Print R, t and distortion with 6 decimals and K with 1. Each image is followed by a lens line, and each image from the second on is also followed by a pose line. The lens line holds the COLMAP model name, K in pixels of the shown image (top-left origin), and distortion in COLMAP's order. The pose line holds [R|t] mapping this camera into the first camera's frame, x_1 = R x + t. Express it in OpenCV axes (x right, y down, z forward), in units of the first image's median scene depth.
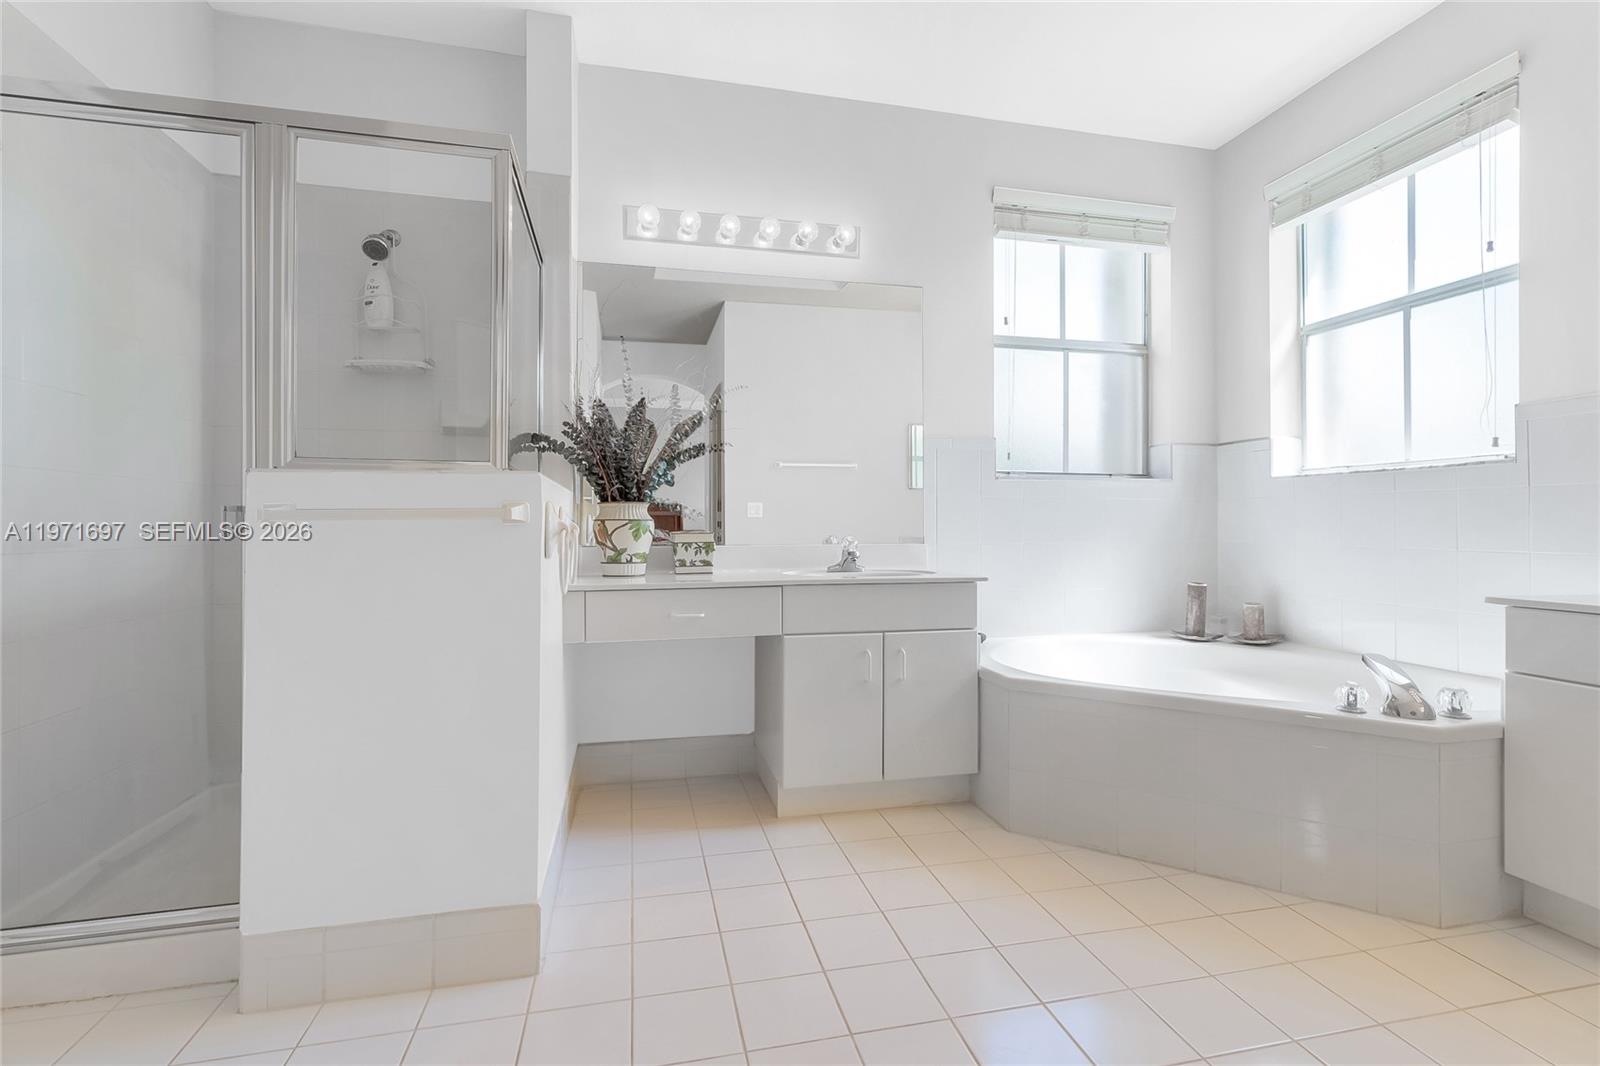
lens RADIAL K [[744.7, 0, 804.4], [0, 744.7, 518.7], [0, 0, 1]] dist [-0.000363, -0.000219]
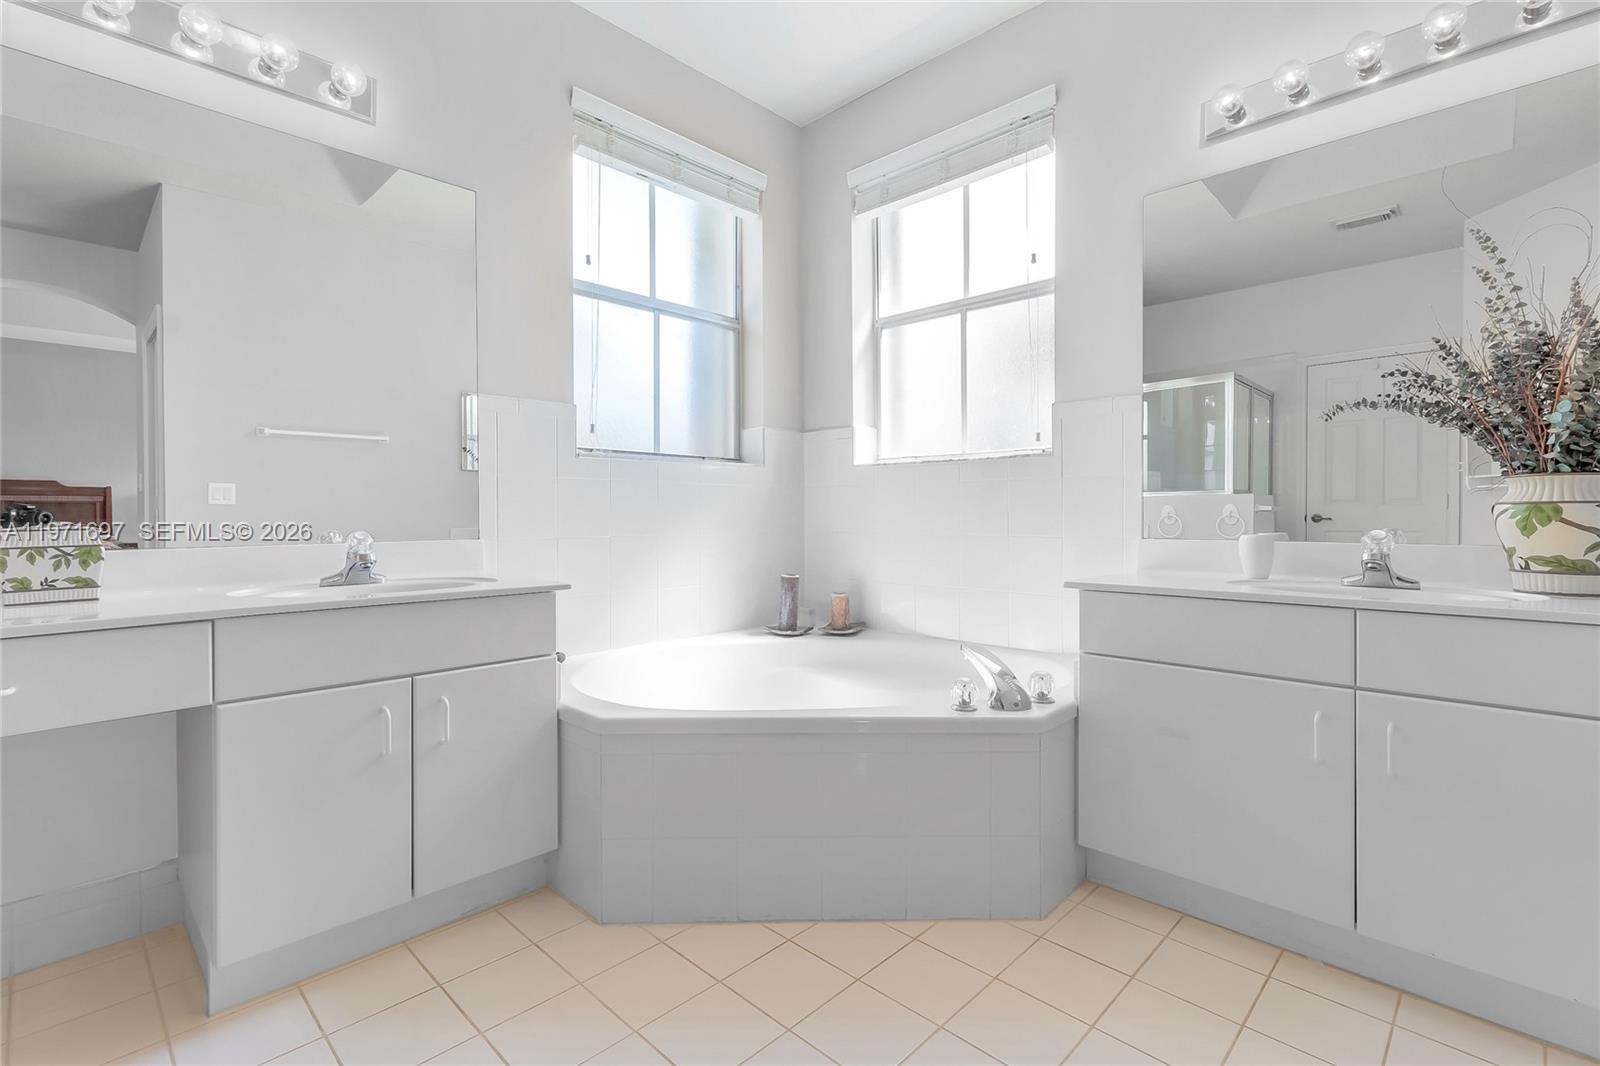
lens RADIAL K [[744.7, 0, 804.4], [0, 744.7, 518.7], [0, 0, 1]] dist [-0.000363, -0.000219]
pose [[0.844215, -0.006497, 0.535965, 0.038001], [-0.001171, 0.999902, 0.013964, 0.002210], [-0.536003, -0.012416, 0.844125, 0.209071]]
